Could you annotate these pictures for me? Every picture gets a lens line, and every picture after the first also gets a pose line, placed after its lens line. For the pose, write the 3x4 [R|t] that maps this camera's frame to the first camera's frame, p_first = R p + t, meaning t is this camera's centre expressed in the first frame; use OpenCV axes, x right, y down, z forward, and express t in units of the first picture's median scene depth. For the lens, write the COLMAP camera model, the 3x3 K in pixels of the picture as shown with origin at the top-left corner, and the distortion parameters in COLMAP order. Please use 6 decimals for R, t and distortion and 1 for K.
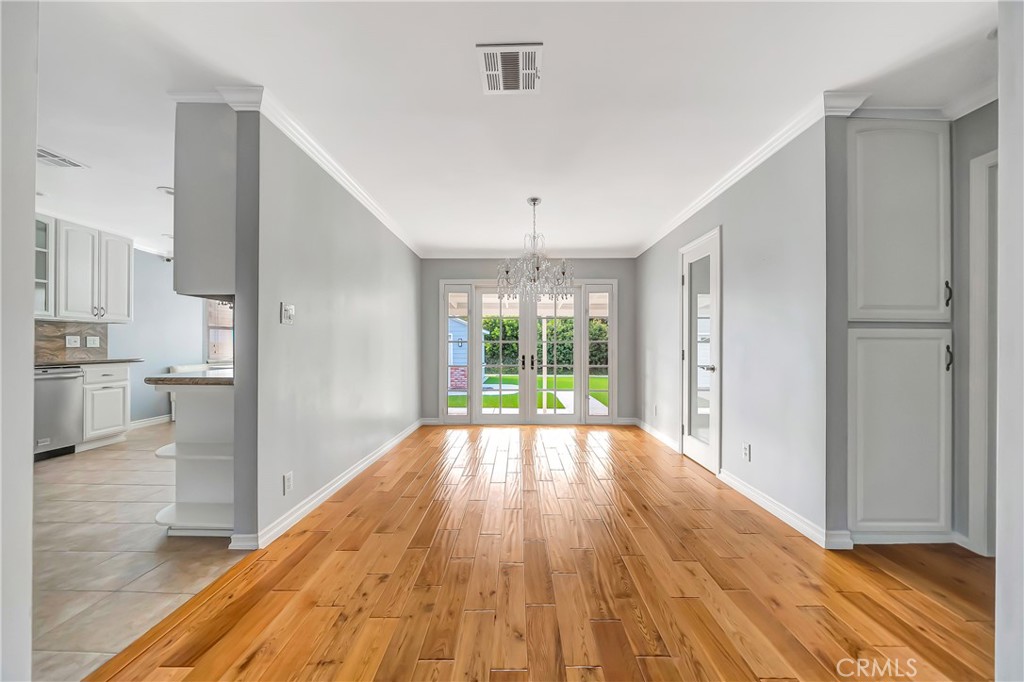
lens RADIAL K [[360.2, 0, 513.1], [0, 360.2, 345.4], [0, 0, 1]] dist [0.000618, -0.003009]
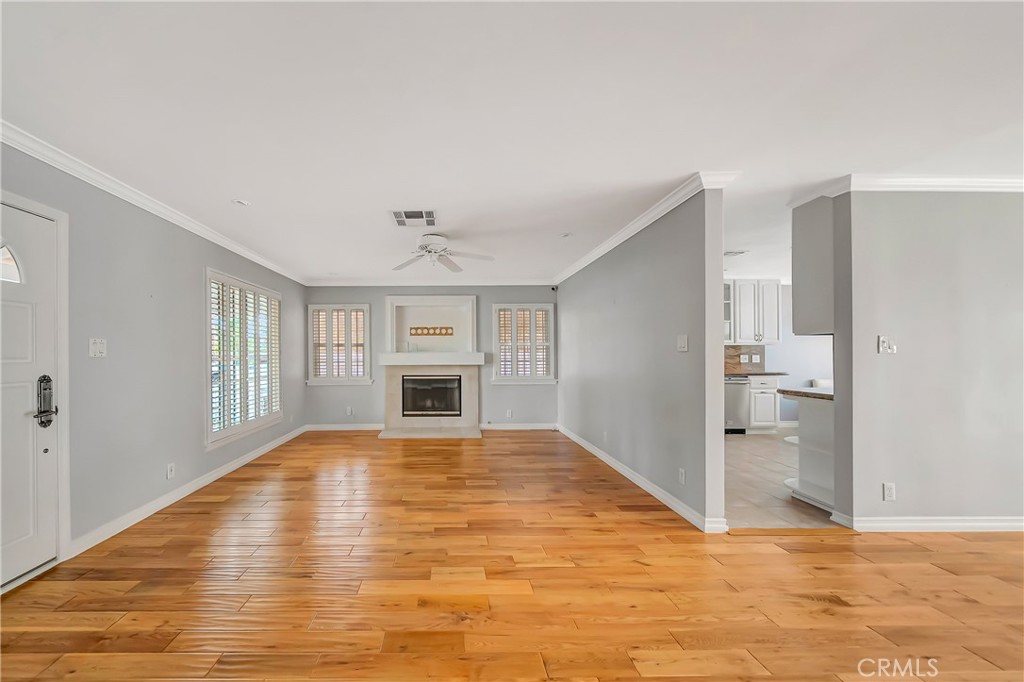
lens RADIAL K [[372.8, 0, 466.3], [0, 372.8, 353.8], [0, 0, 1]] dist [-0.000291, -0.000077]
pose [[0.034399, -0.007104, -0.999383, 0.298272], [0.006073, 0.999958, -0.006899, -0.032979], [0.999390, -0.005832, 0.034441, -0.220313]]
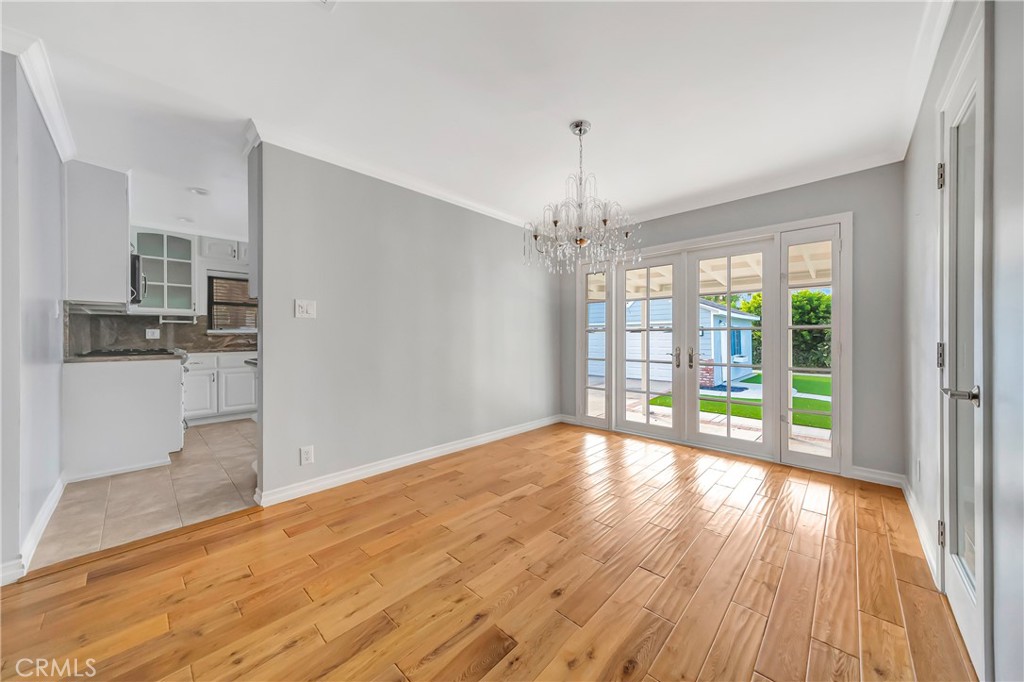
lens RADIAL K [[356.1, 0, 514.5], [0, 356.1, 336.7], [0, 0, 1]] dist [0.000341, 0.000008]
pose [[0.743495, -0.002918, -0.668735, 0.365480], [0.005789, 0.999981, 0.002072, 0.002013], [0.668717, -0.005412, 0.743498, 0.347235]]
